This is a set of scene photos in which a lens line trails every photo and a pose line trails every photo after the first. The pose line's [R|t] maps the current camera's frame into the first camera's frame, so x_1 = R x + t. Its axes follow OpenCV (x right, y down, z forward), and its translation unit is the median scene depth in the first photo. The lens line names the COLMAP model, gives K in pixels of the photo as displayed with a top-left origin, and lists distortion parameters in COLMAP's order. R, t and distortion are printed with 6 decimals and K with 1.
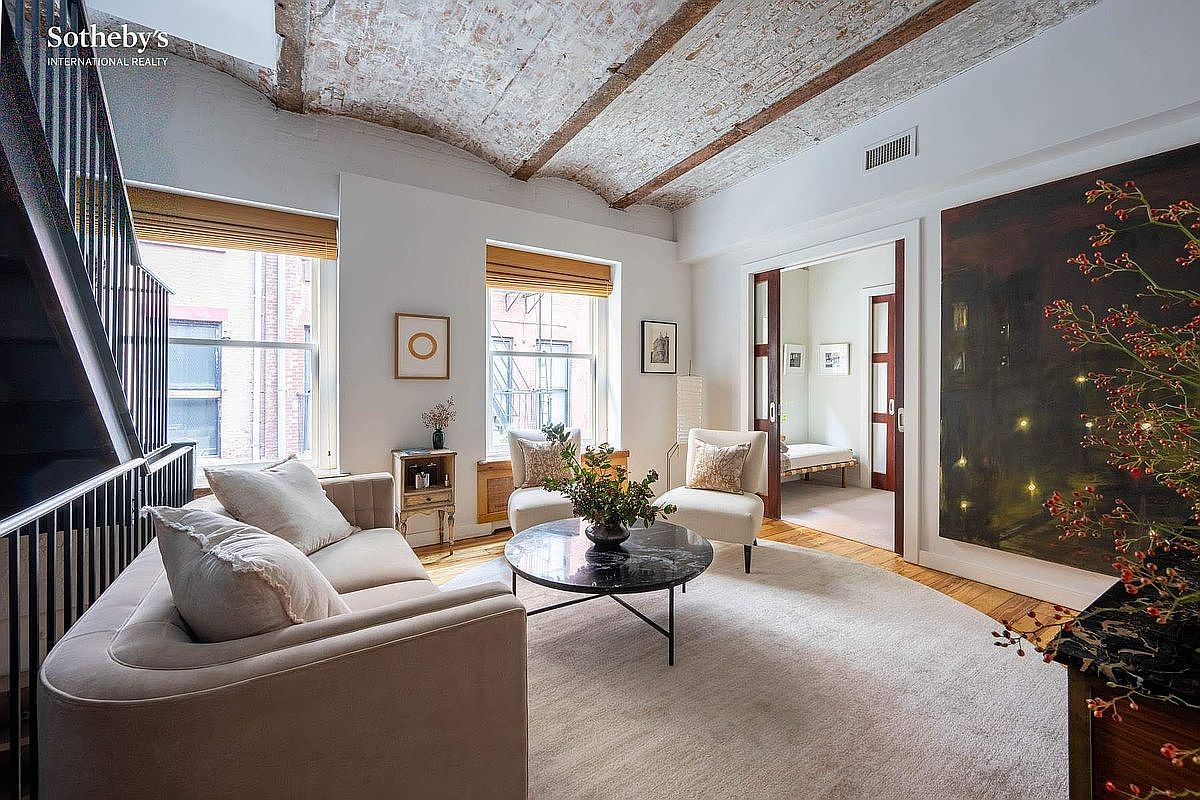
lens RADIAL K [[495.4, 0, 602.8], [0, 495.4, 392.7], [0, 0, 1]] dist [-0.000744, -0.000124]
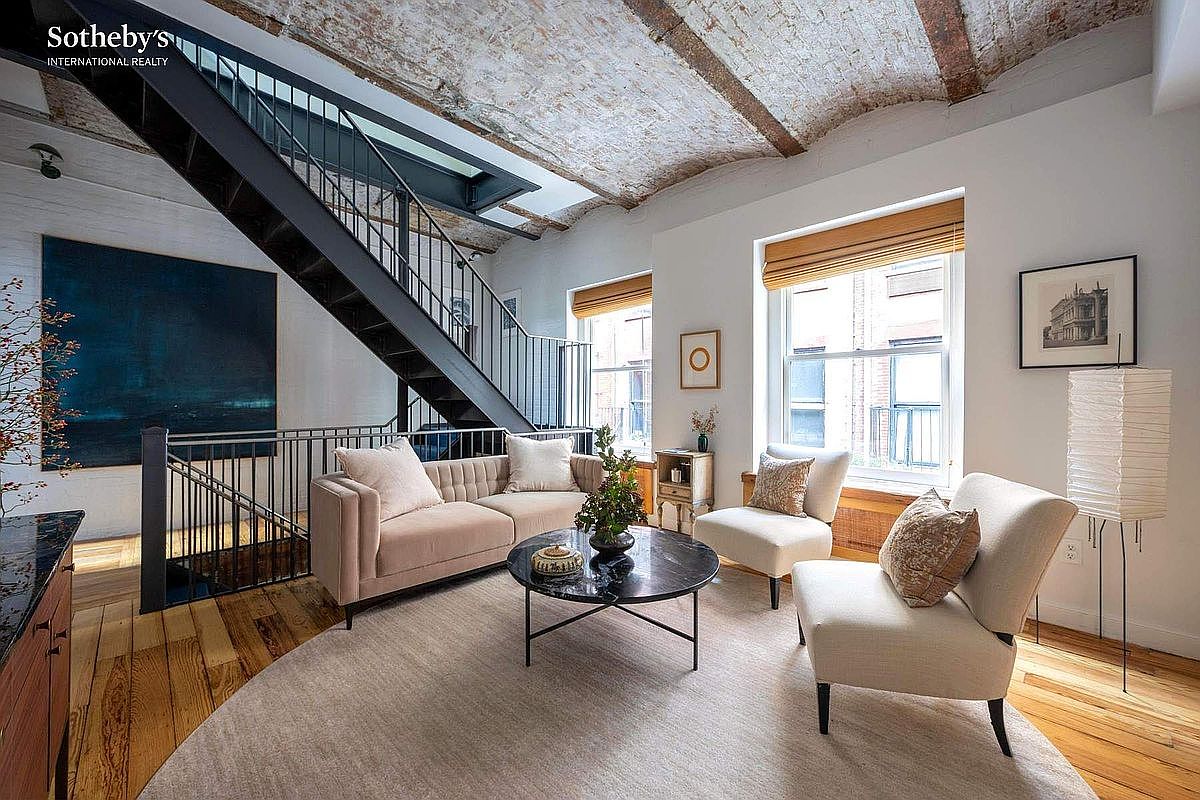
lens RADIAL K [[467.8, 0, 600.0], [0, 467.8, 400.0], [0, 0, 1]] dist [-0.001906, -0.000339]
pose [[0.196790, 0.012694, -0.980363, 0.640086], [0.003108, 0.999903, 0.013571, -0.016544], [0.980441, -0.005718, 0.196732, 0.566599]]
